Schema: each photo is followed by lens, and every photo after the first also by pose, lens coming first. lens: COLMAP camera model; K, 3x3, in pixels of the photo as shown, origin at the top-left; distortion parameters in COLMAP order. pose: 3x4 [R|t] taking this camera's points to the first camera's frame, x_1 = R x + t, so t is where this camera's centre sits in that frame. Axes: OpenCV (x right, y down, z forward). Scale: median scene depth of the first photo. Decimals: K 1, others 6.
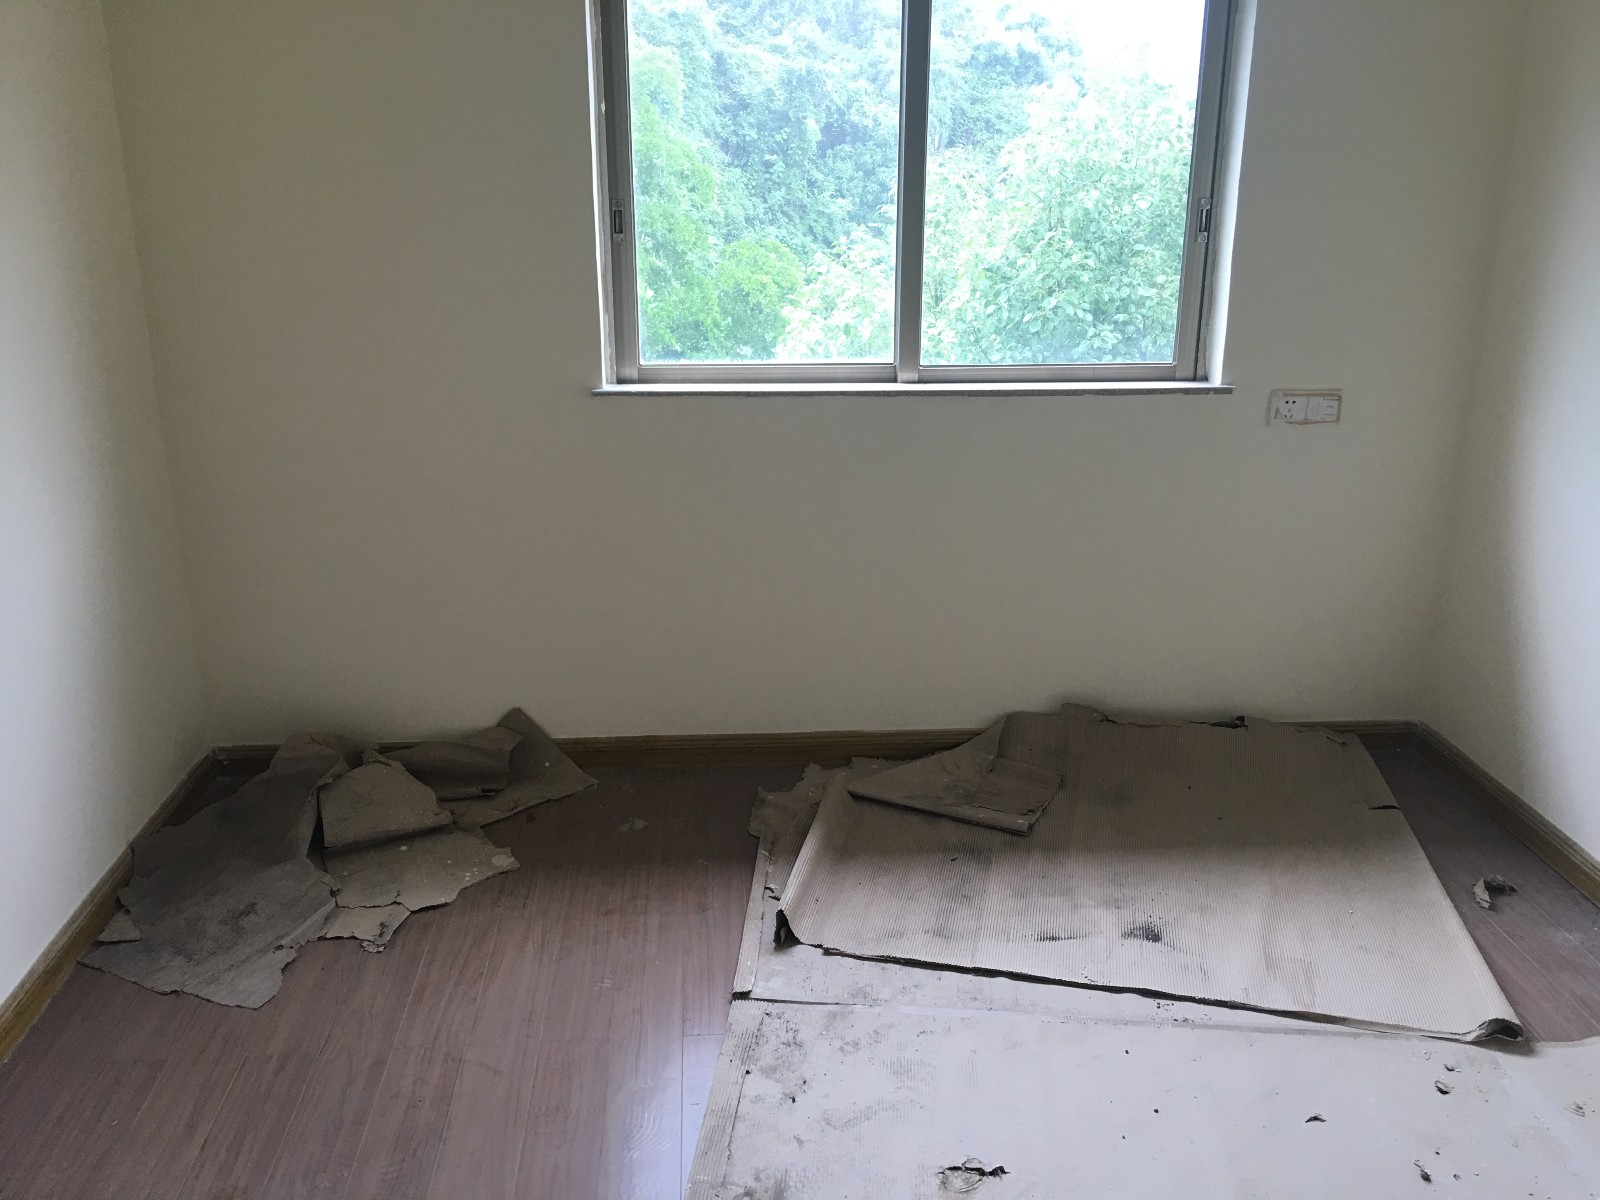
lens RADIAL K [[1351.4, 0, 801.0], [0, 1351.4, 588.7], [0, 0, 1]] dist [0.066475, -0.112614]
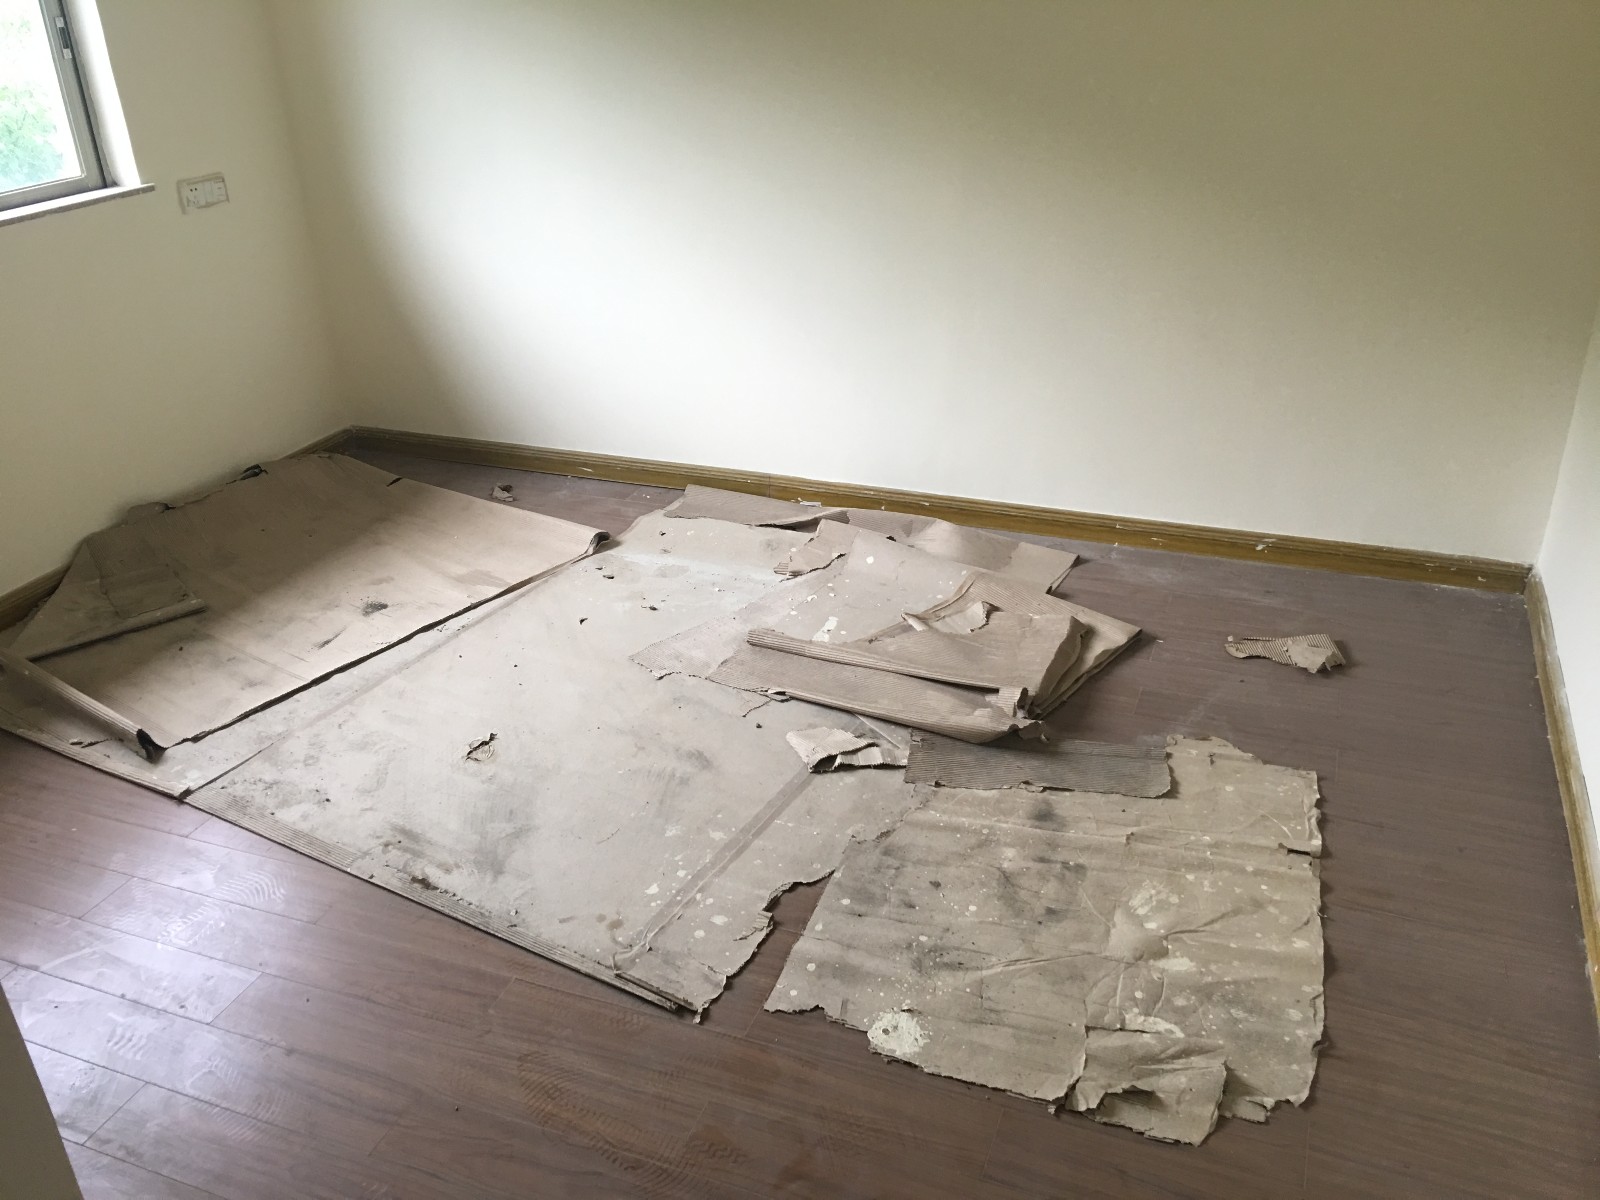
lens RADIAL K [[1351.4, 0, 799.7], [0, 1351.4, 605.5], [0, 0, 1]] dist [0.066475, -0.112614]
pose [[0.424402, -0.421705, 0.801279, -0.512443], [0.309246, 0.899223, 0.309458, -0.018198], [-0.851029, 0.116458, 0.512042, 0.000442]]
